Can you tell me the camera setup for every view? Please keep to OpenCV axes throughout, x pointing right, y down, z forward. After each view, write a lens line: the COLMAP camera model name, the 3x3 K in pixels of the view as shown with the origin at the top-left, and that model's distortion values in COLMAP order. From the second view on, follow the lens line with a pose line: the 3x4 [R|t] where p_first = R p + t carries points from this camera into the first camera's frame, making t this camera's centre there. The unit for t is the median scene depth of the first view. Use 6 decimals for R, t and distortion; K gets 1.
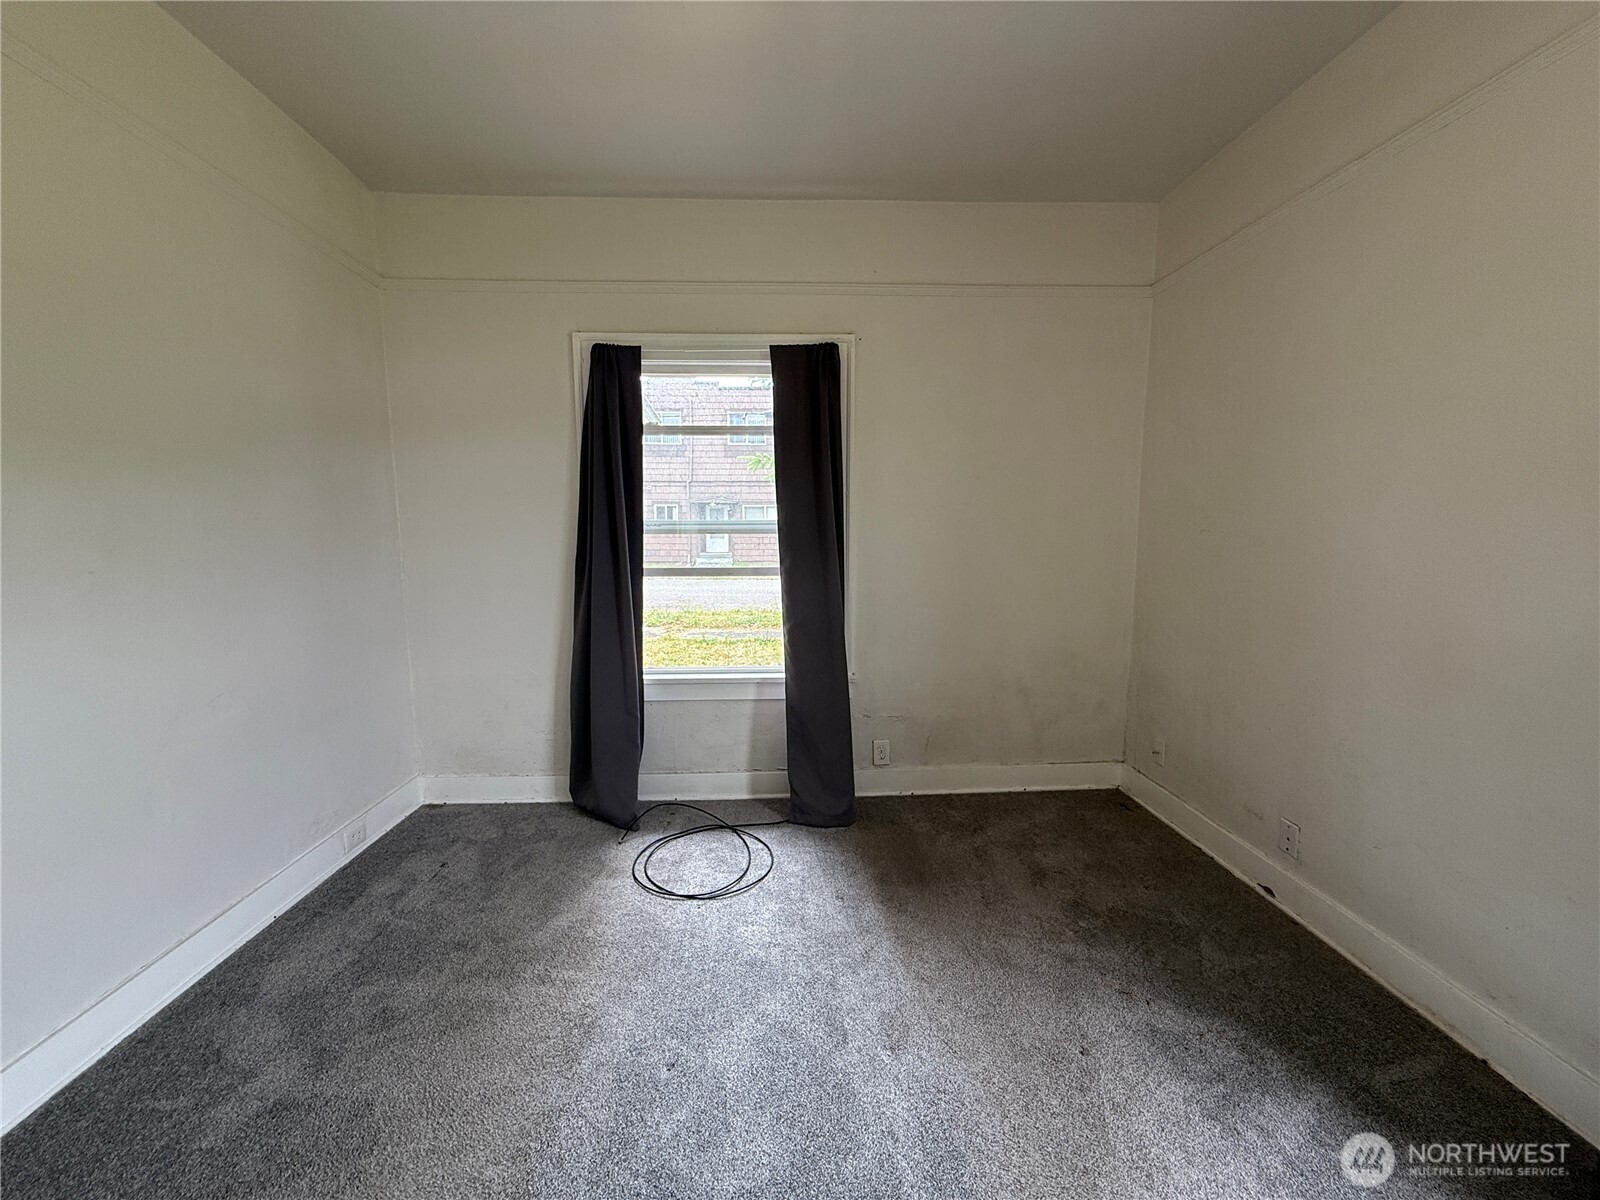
lens RADIAL K [[634.6, 0, 800.7], [0, 634.6, 591.5], [0, 0, 1]] dist [-0.000377, -0.000025]
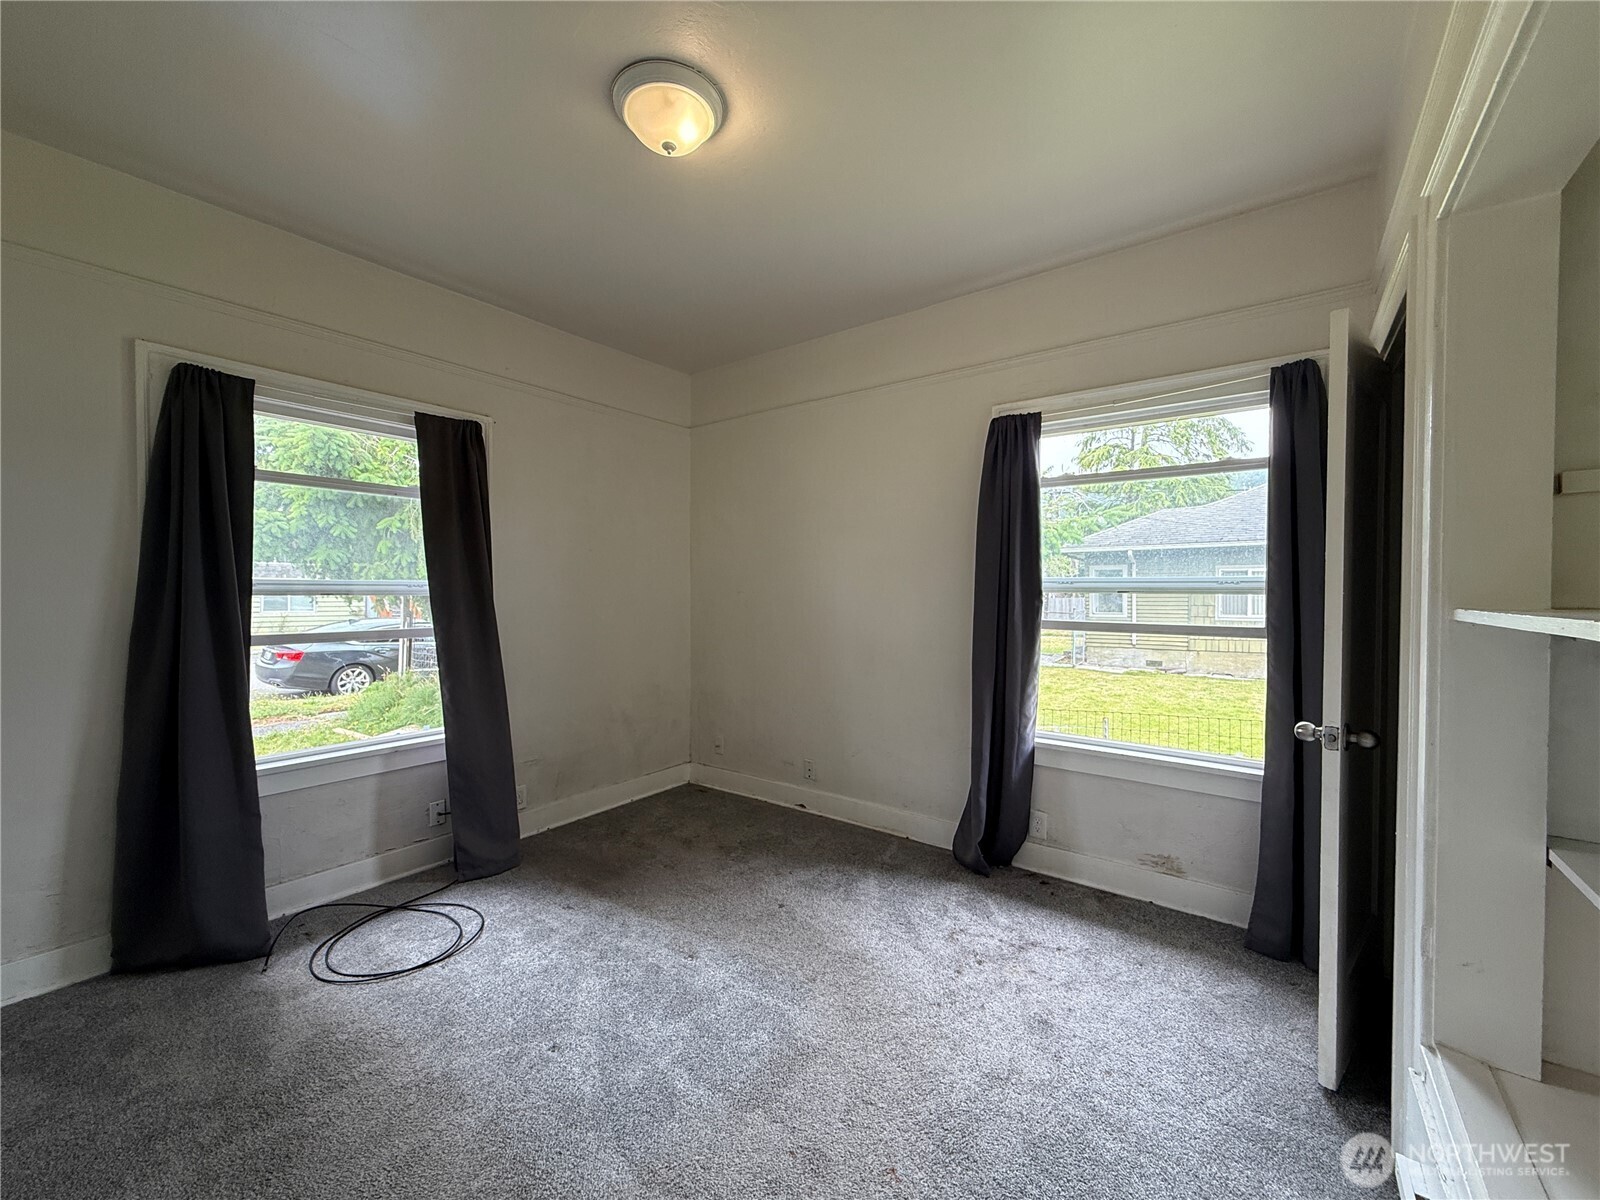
lens RADIAL K [[644.0, 0, 784.2], [0, 644.0, 593.7], [0, 0, 1]] dist [0.000691, 0.000153]
pose [[0.643566, 0.002926, 0.765385, -0.459783], [0.079746, 0.994294, -0.070854, 0.024801], [-0.761225, 0.106636, 0.639661, -0.085370]]
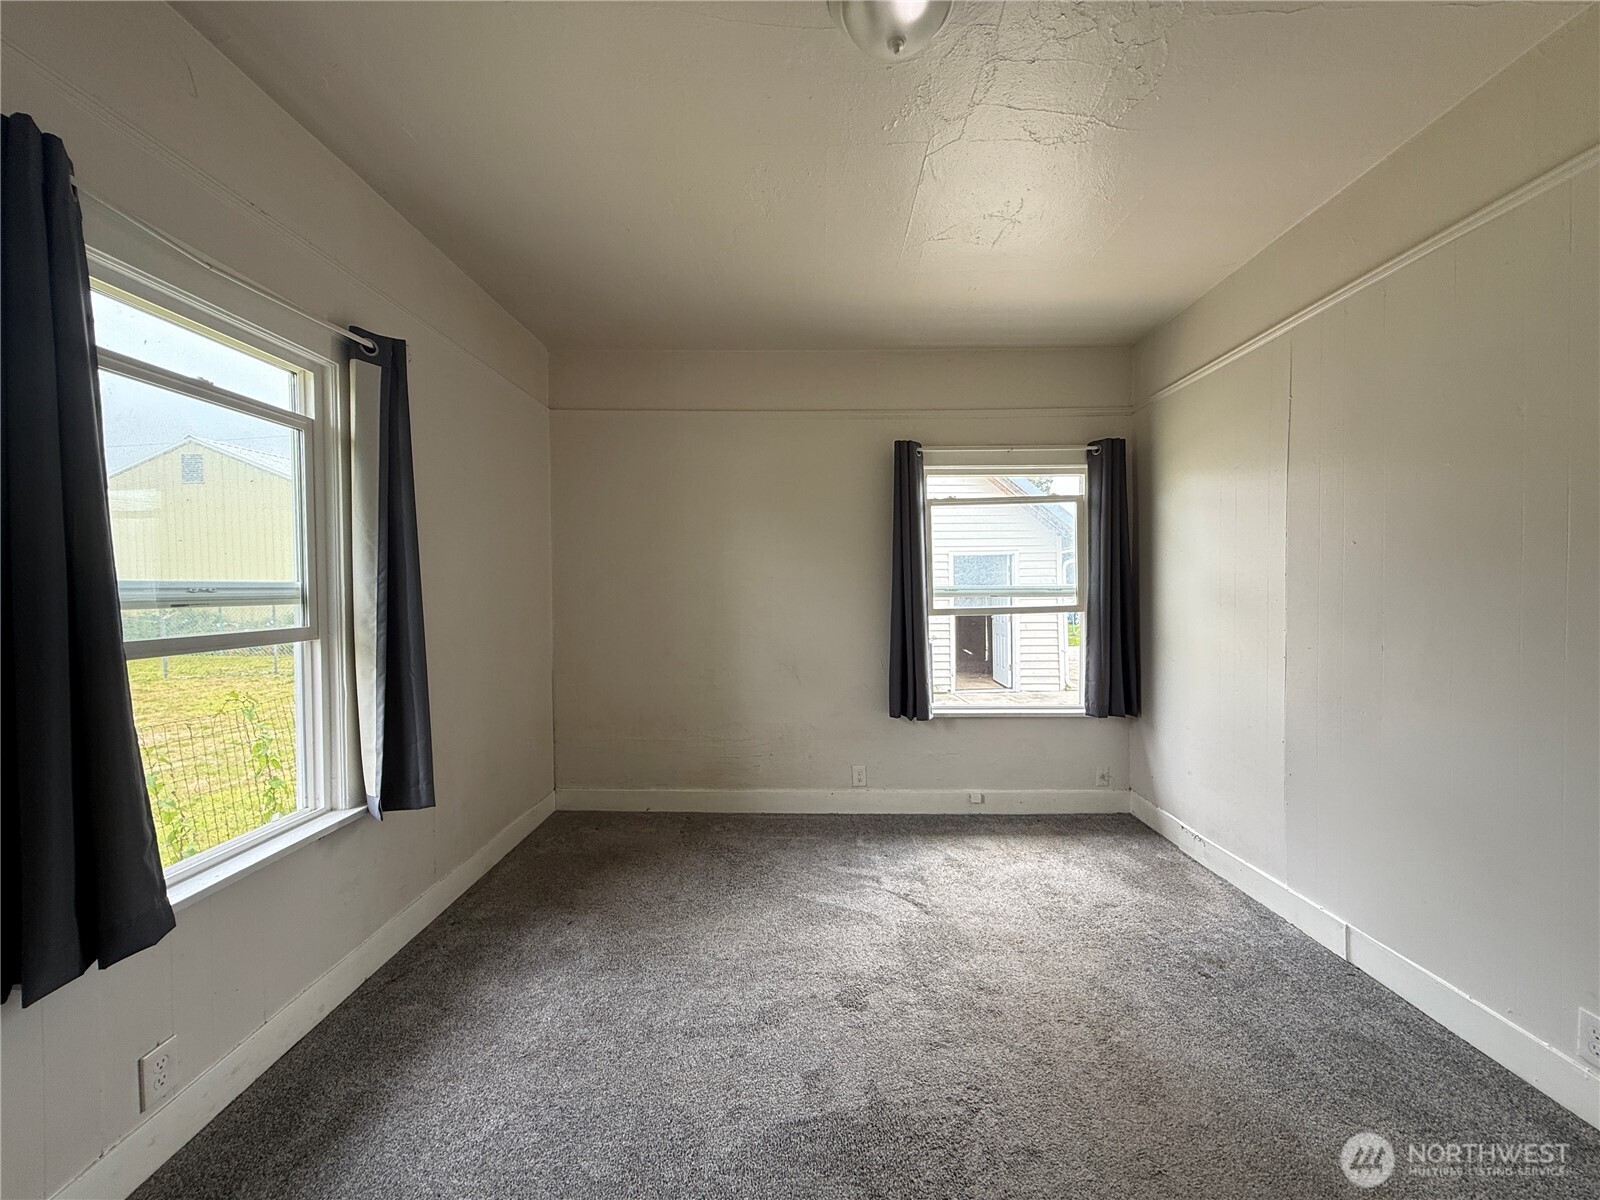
lens RADIAL K [[634.1, 0, 795.2], [0, 634.1, 603.2], [0, 0, 1]] dist [-0.000041, -0.000338]
pose [[0.051824, -0.016932, 0.998513, -0.724161], [0.125374, 0.992056, 0.010316, -0.038491], [-0.990755, 0.124653, 0.053535, 0.482398]]
